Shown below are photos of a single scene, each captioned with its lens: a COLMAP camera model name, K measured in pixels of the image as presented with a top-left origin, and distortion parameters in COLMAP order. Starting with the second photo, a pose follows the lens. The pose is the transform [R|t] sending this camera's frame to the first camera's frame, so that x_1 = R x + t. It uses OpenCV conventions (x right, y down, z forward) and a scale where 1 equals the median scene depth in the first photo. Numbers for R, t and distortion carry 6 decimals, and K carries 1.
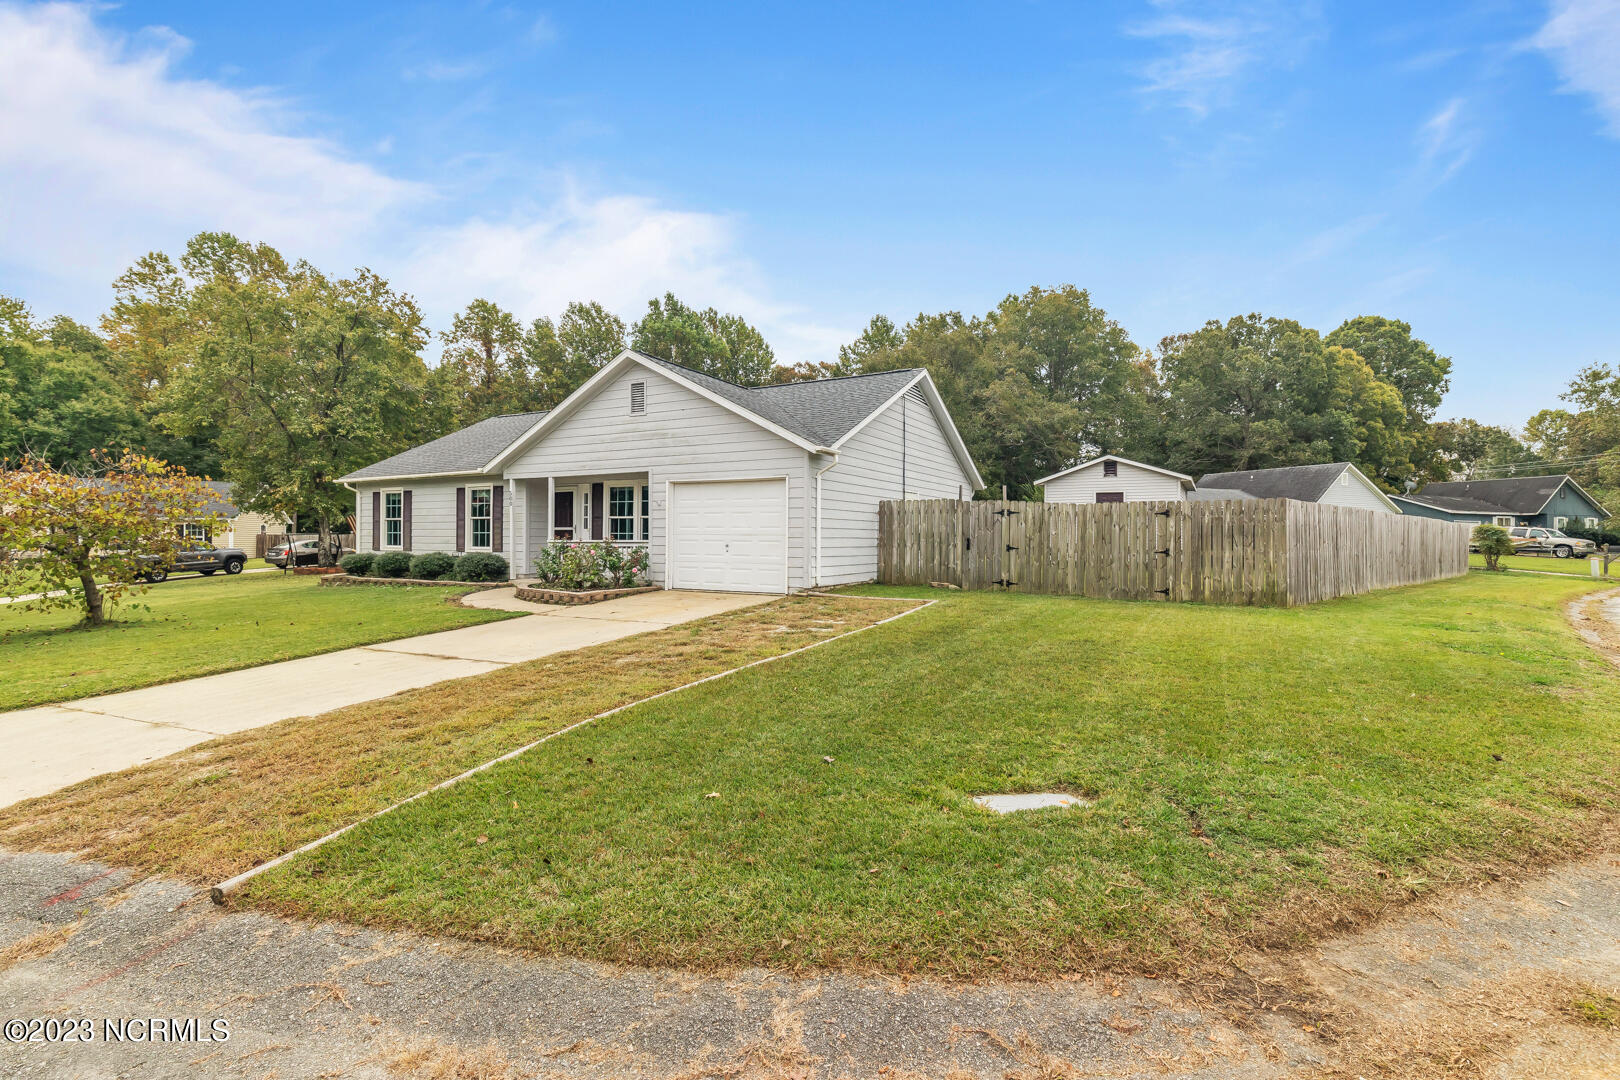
lens RADIAL K [[689.3, 0, 805.1], [0, 689.3, 536.4], [0, 0, 1]] dist [0.007515, 0.000038]
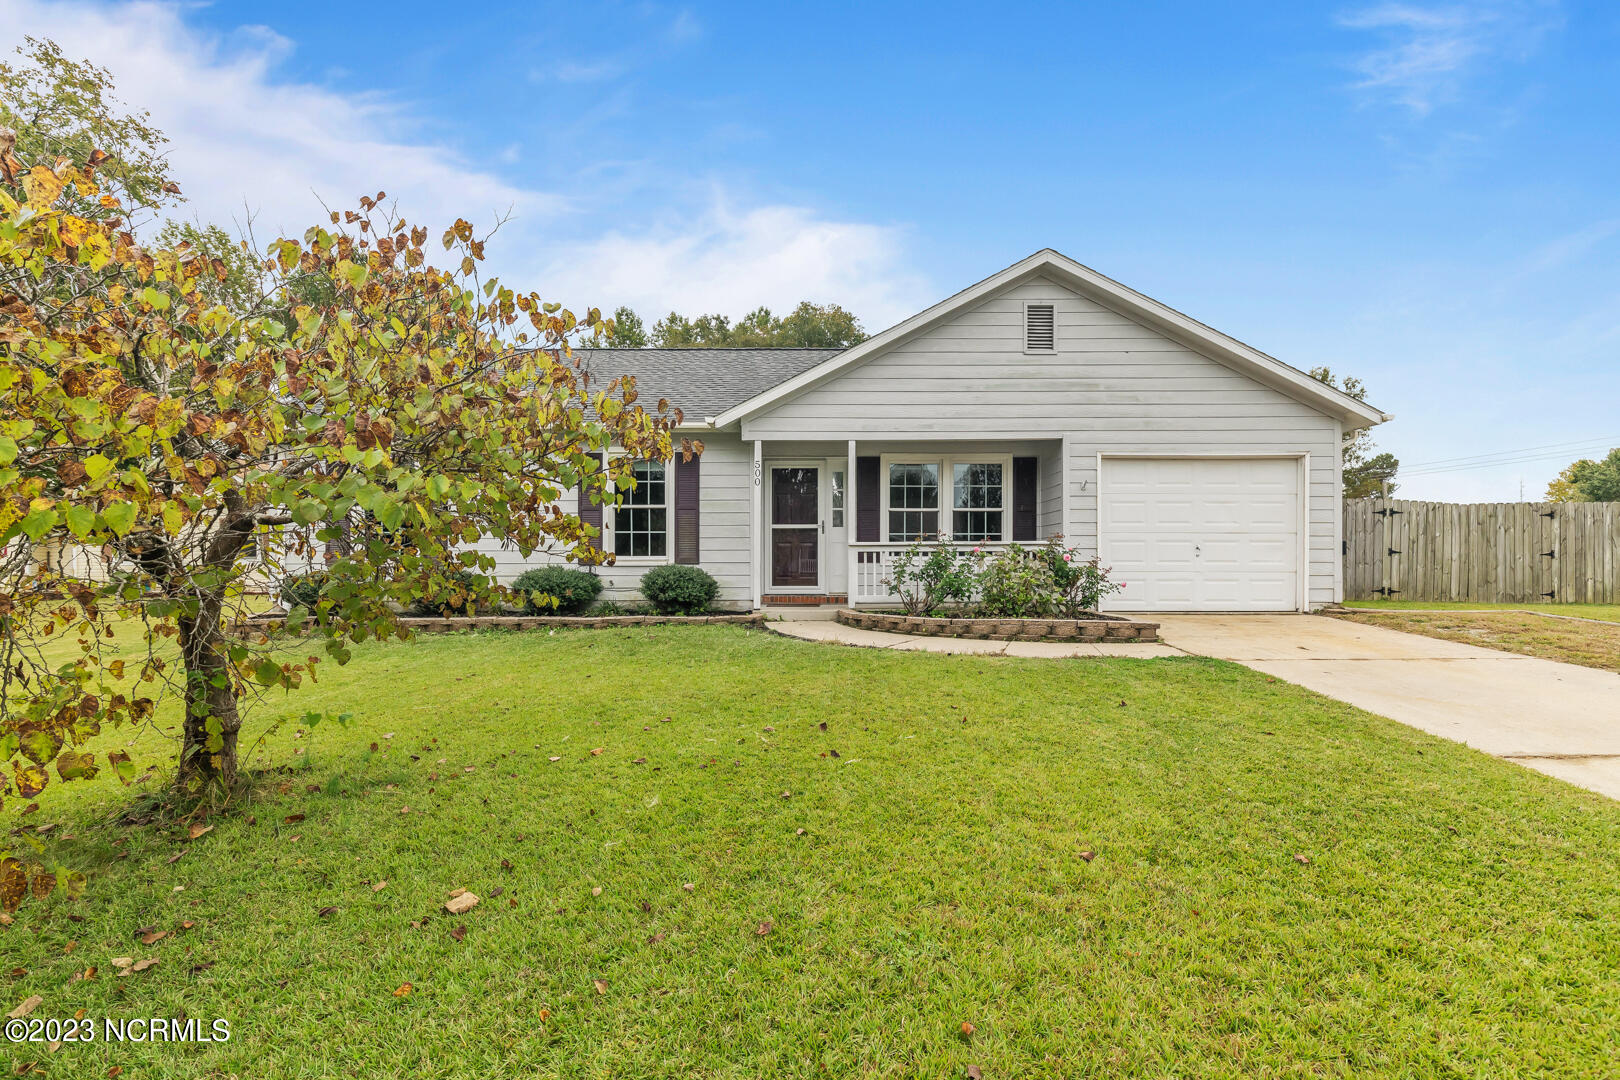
lens RADIAL K [[736.0, 0, 809.4], [0, 736.0, 574.4], [0, 0, 1]] dist [0.008935, -0.000094]
pose [[0.889935, -0.013265, 0.455893, -0.633803], [0.002955, 0.999724, 0.023320, 0.016772], [-0.456077, -0.019406, 0.889729, 0.382793]]
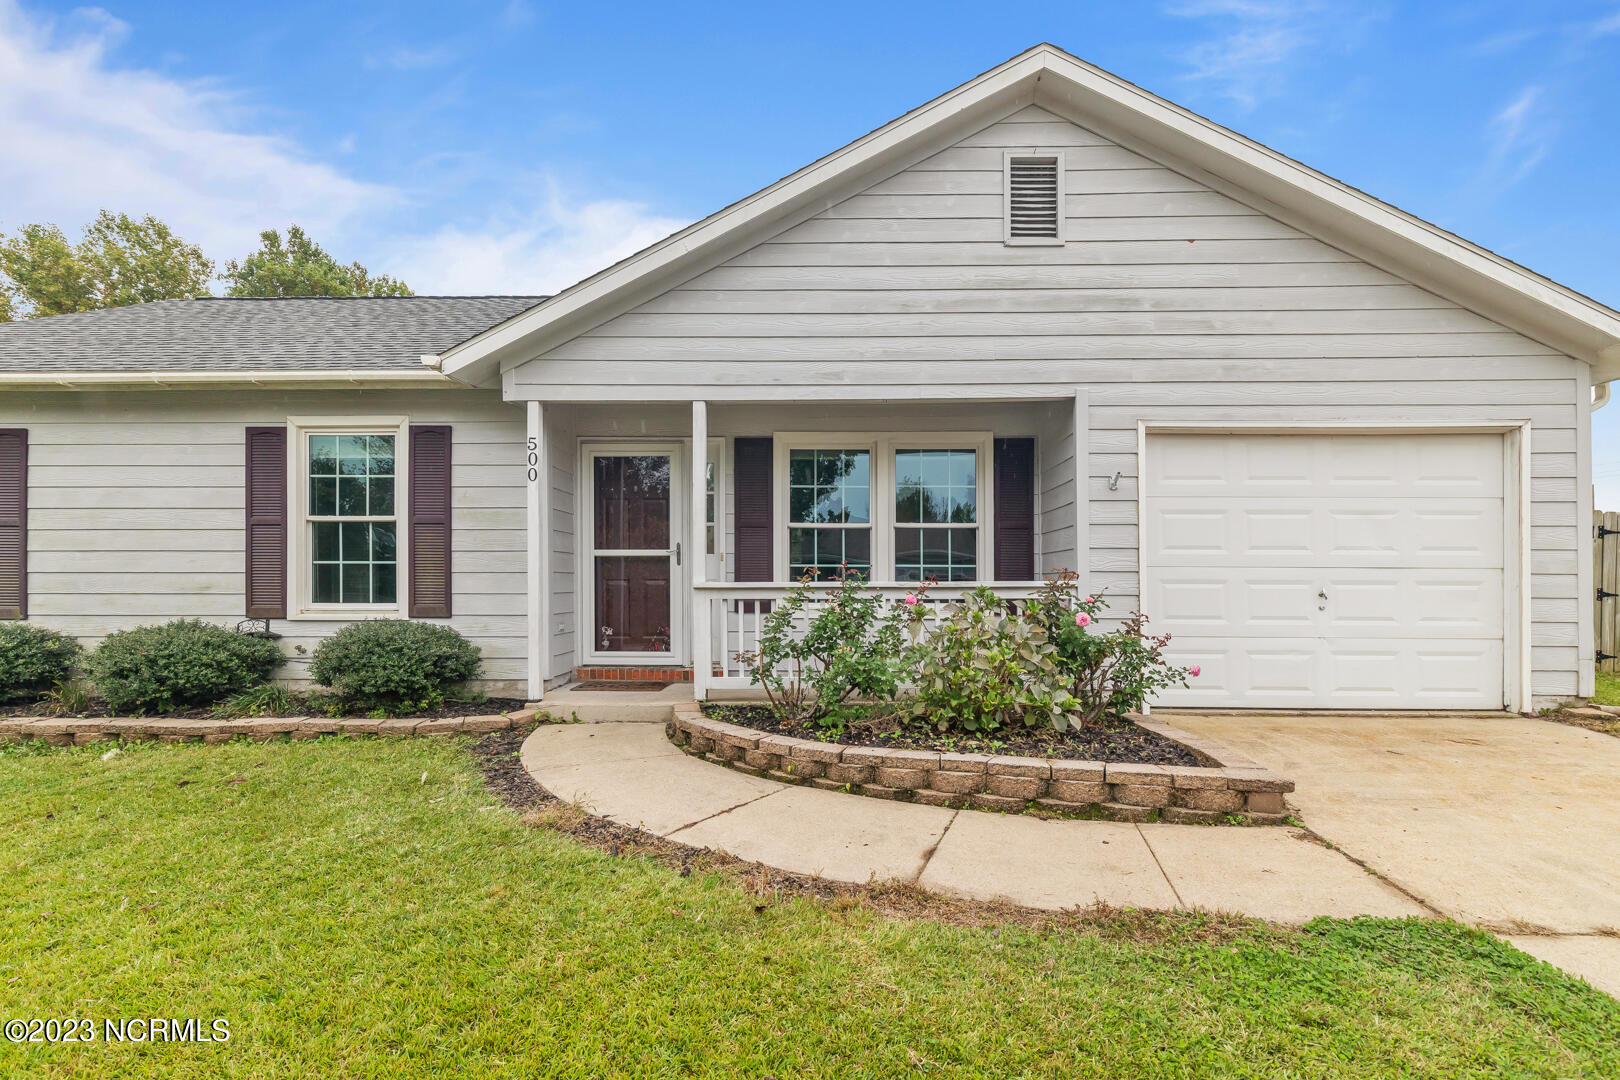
lens RADIAL K [[748.1, 0, 822.4], [0, 748.1, 577.1], [0, 0, 1]] dist [0.013297, -0.002381]
pose [[0.893670, 0.000107, 0.448725, -0.433370], [0.000466, 0.999999, -0.001168, 0.002690], [-0.448725, 0.001253, 0.893669, 0.569628]]
